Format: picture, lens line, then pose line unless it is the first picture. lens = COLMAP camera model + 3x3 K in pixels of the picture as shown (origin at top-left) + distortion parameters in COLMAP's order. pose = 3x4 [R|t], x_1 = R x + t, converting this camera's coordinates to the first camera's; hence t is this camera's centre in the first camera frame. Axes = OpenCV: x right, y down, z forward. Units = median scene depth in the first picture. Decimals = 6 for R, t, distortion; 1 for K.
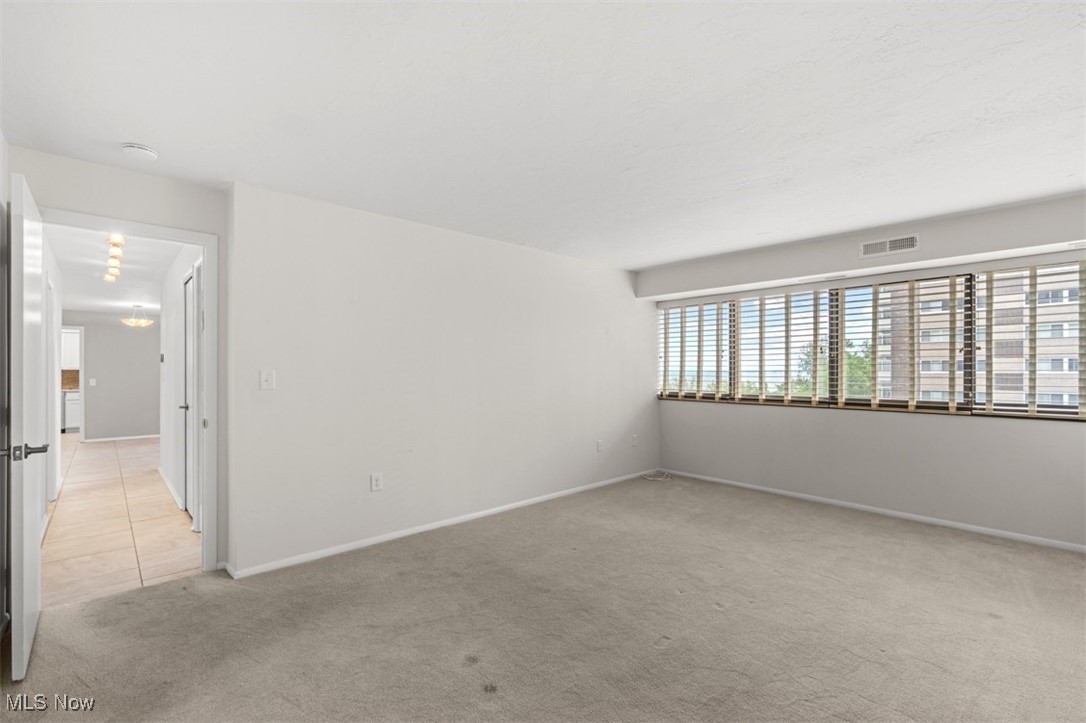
lens RADIAL K [[472.5, 0, 540.6], [0, 472.5, 367.5], [0, 0, 1]] dist [-0.003152, -0.000257]
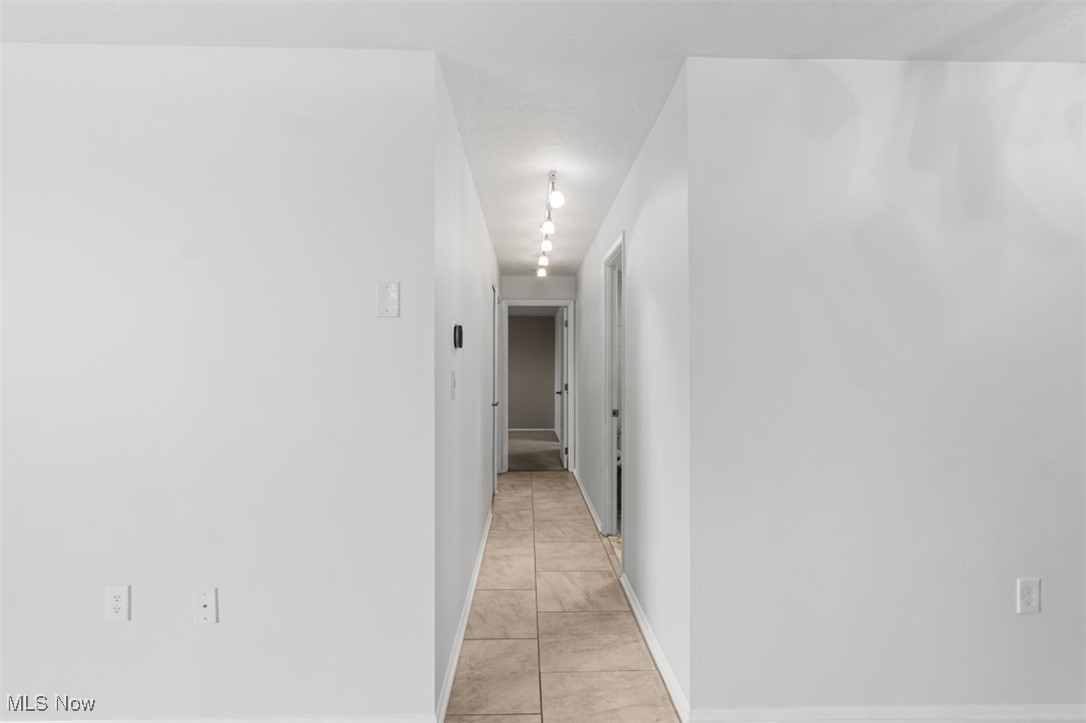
lens RADIAL K [[472.5, 0, 540.6], [0, 472.5, 367.5], [0, 0, 1]] dist [-0.003152, -0.000257]
pose [[-0.751920, 0.002994, 0.659248, -1.719465], [-0.001958, 0.999975, -0.006776, 0.011090], [-0.659251, -0.006386, -0.751895, 1.942003]]
